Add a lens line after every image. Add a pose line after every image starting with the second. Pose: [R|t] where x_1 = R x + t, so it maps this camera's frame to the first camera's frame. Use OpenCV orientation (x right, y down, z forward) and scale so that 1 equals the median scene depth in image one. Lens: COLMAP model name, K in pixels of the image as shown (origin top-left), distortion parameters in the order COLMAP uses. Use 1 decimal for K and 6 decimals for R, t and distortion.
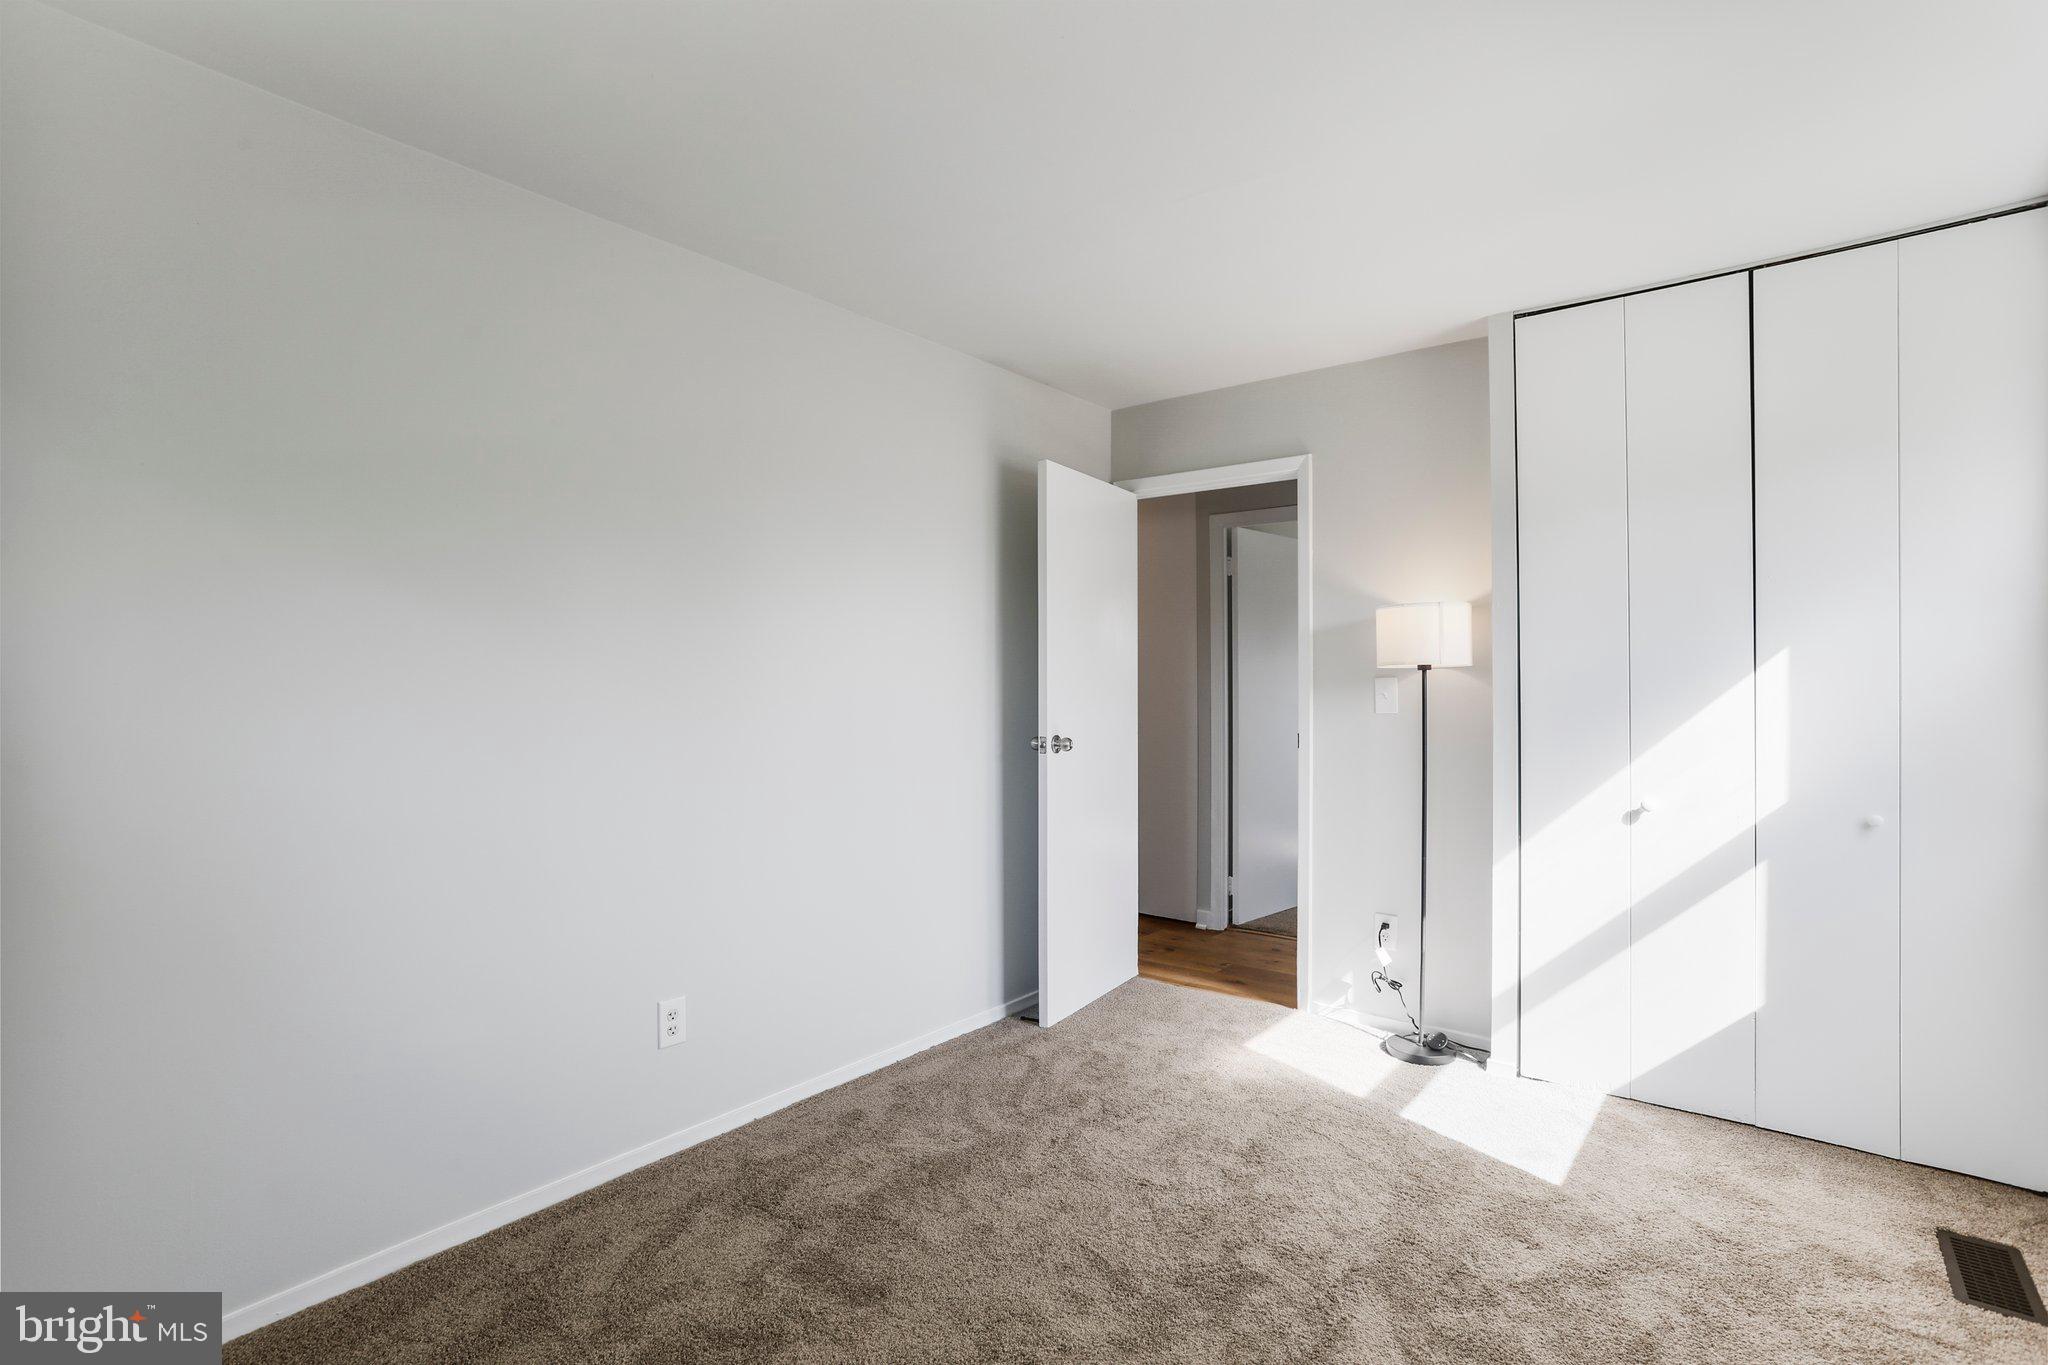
lens RADIAL K [[986.5, 0, 1027.5], [0, 986.5, 685.7], [0, 0, 1]] dist [-0.036072, 0.007466]
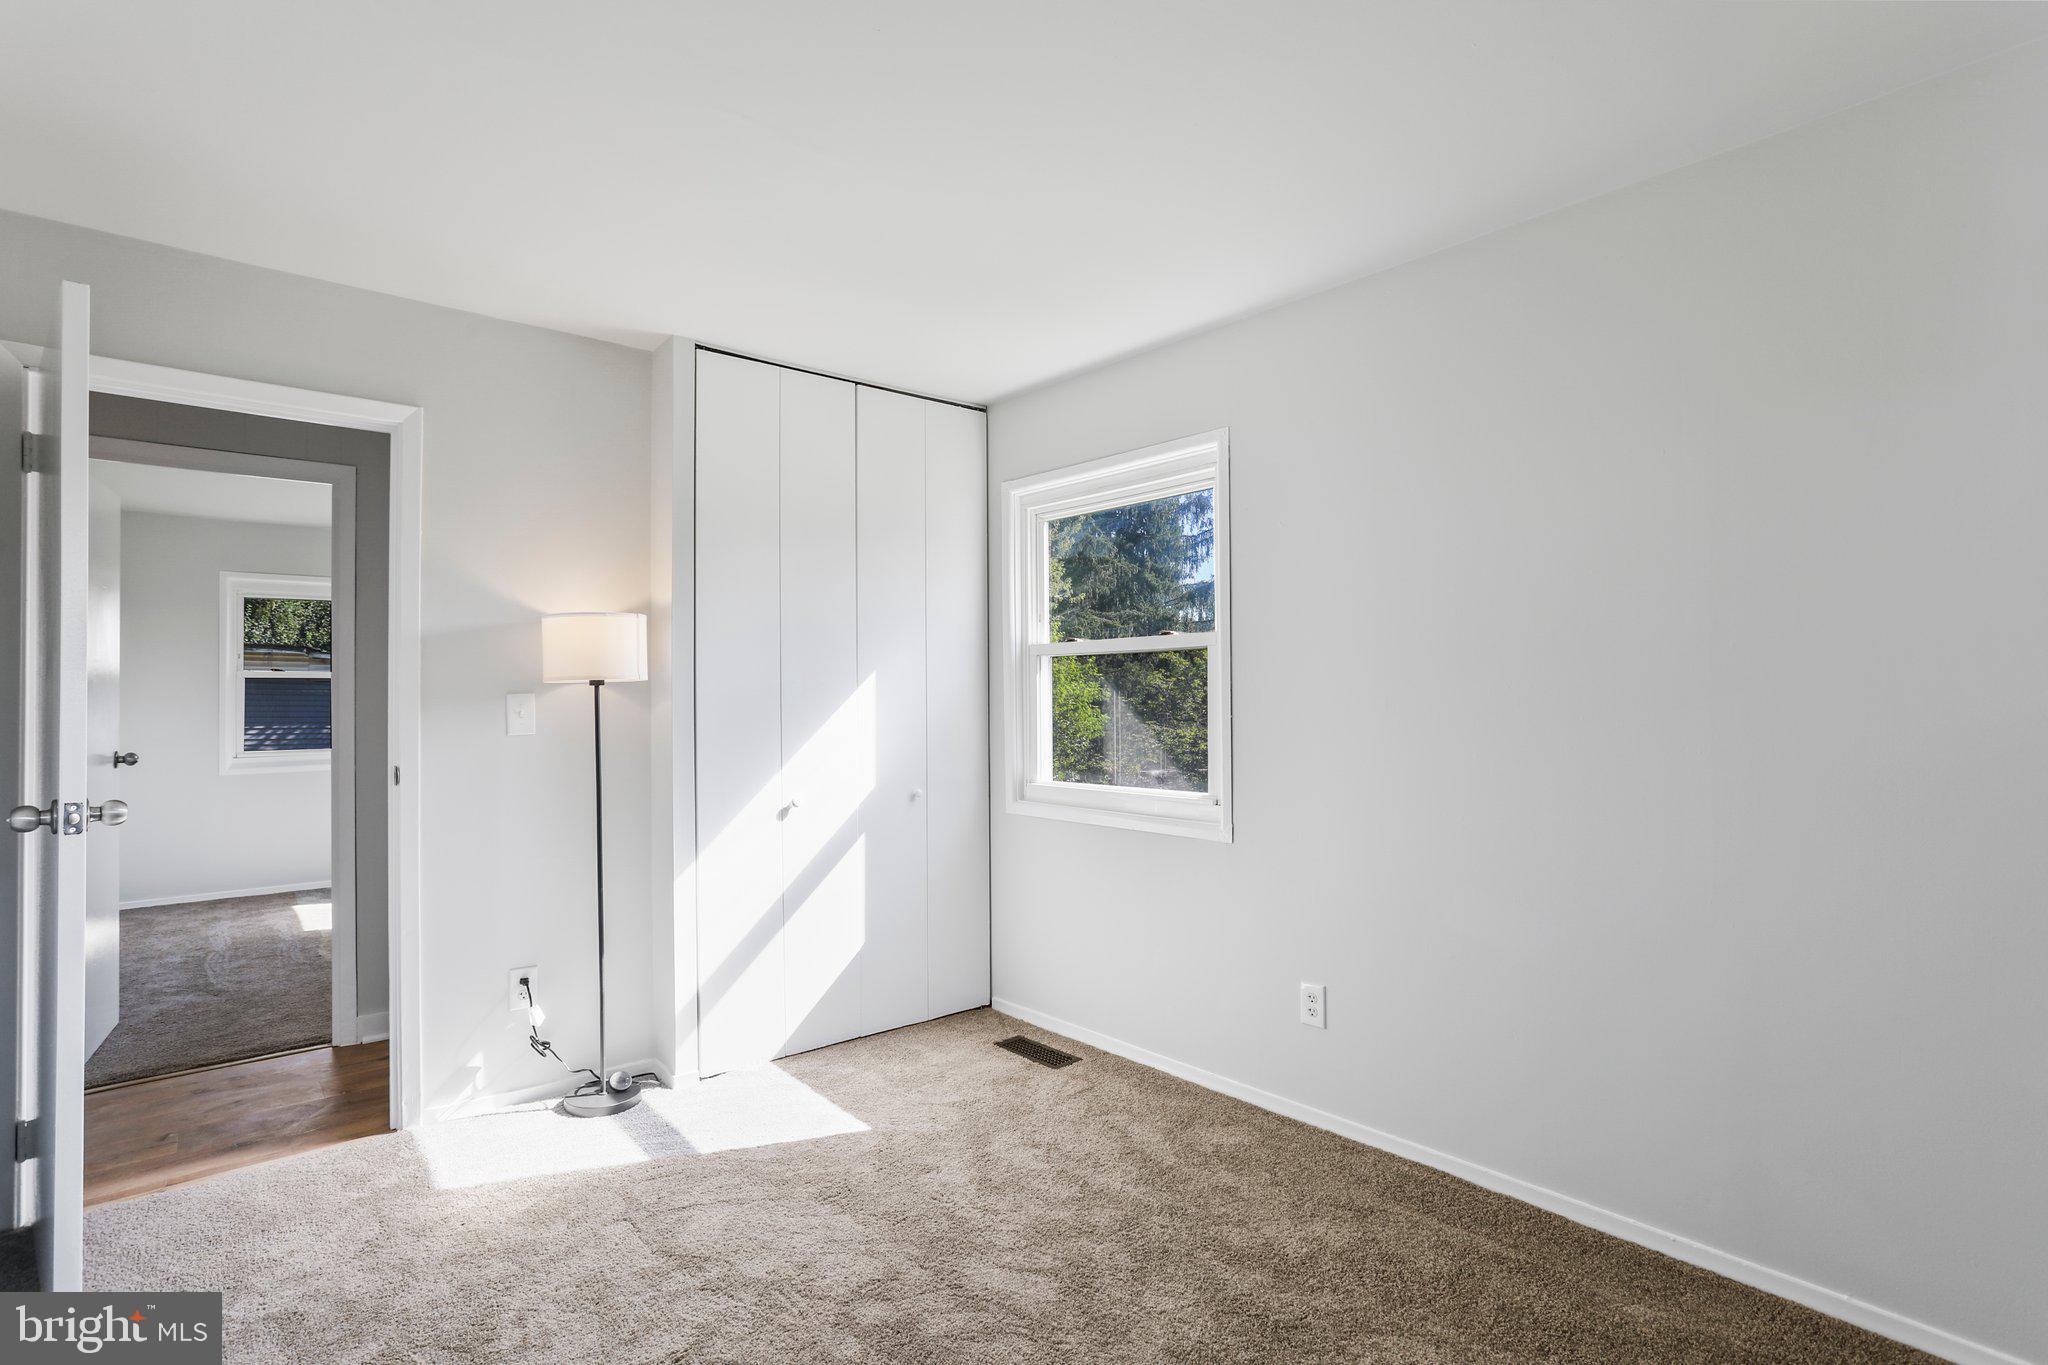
lens RADIAL K [[986.5, 0, 1029.6], [0, 986.5, 682.8], [0, 0, 1]] dist [-0.036072, 0.007466]
pose [[0.180707, 0.012779, 0.983454, -0.475156], [0.003750, 0.999899, -0.013682, -0.004626], [-0.983530, 0.006161, 0.180641, 0.482542]]
